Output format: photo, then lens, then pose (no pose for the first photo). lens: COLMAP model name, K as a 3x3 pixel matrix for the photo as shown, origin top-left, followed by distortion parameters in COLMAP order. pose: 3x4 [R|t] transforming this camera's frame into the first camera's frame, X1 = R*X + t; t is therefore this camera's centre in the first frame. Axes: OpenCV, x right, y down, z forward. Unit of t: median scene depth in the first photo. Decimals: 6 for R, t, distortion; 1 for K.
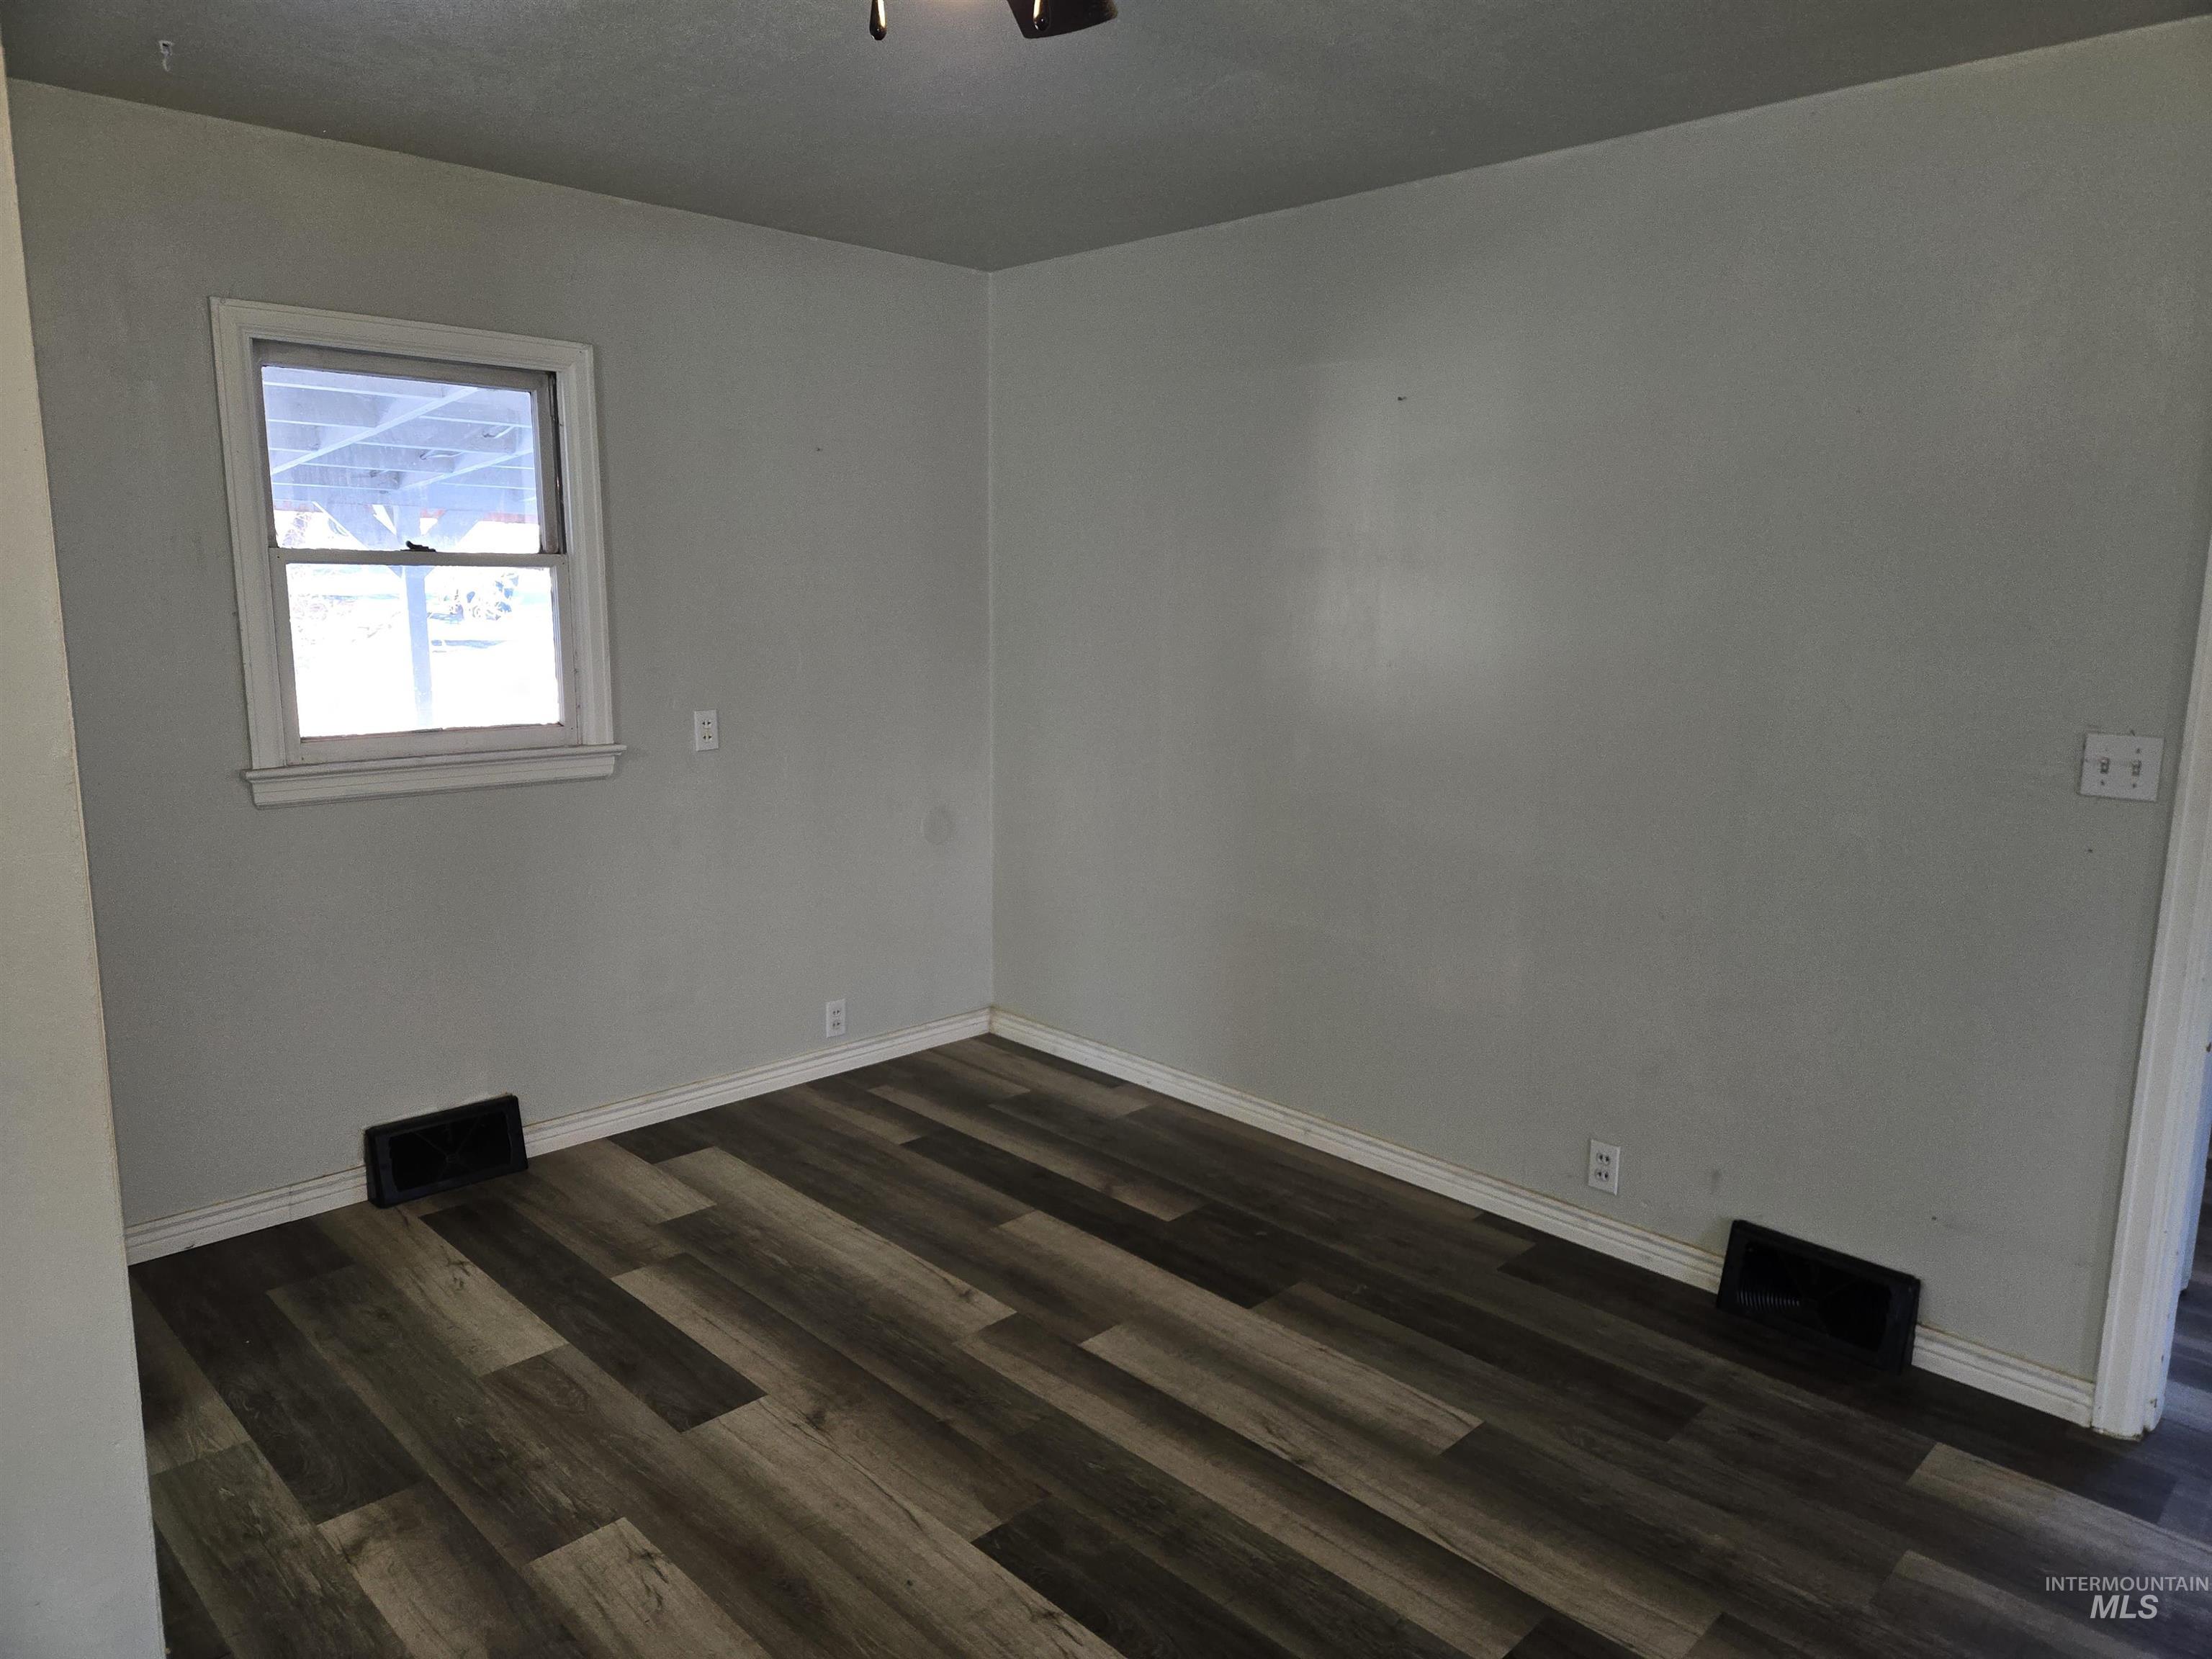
lens RADIAL K [[1497.6, 0, 1159.9], [0, 1497.6, 791.9], [0, 0, 1]] dist [0.064763, -0.052314]
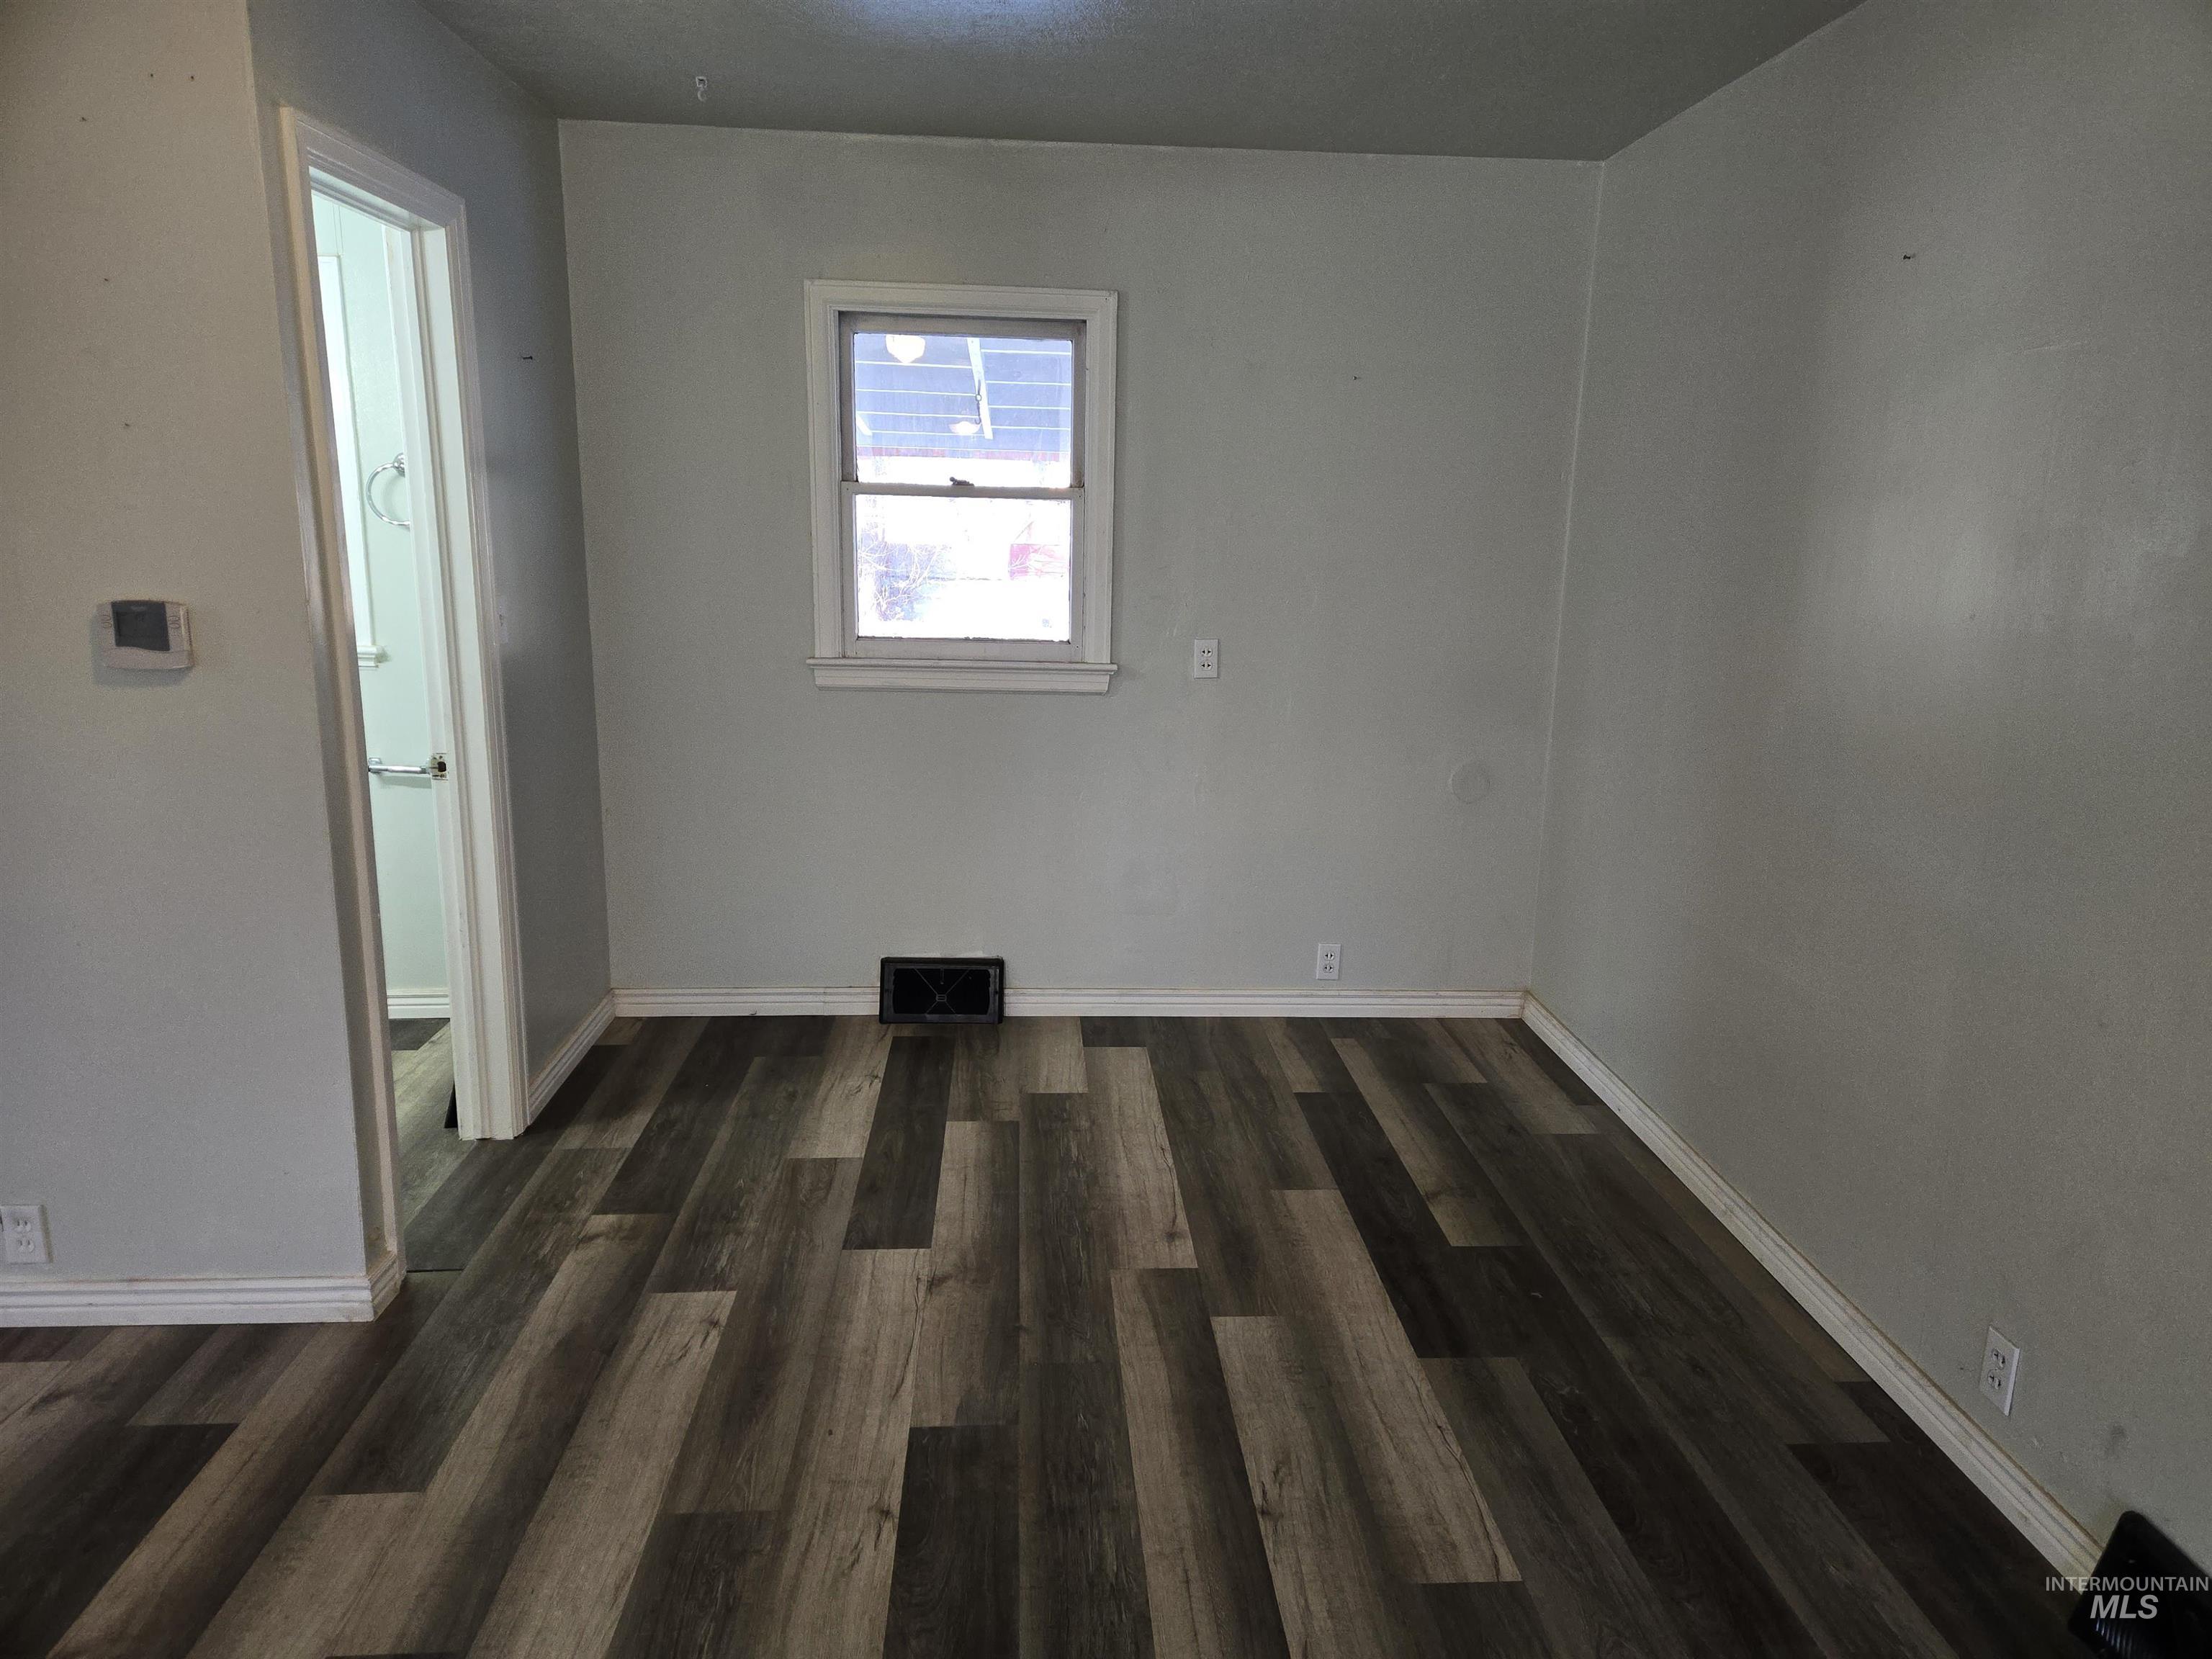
lens RADIAL K [[1497.6, 0, 1110.2], [0, 1497.6, 812.2], [0, 0, 1]] dist [0.064763, -0.052314]
pose [[0.744024, 0.134415, -0.654493, 0.416078], [-0.109494, 0.990842, 0.079019, -0.012691], [0.659120, 0.012871, 0.751928, 0.214635]]
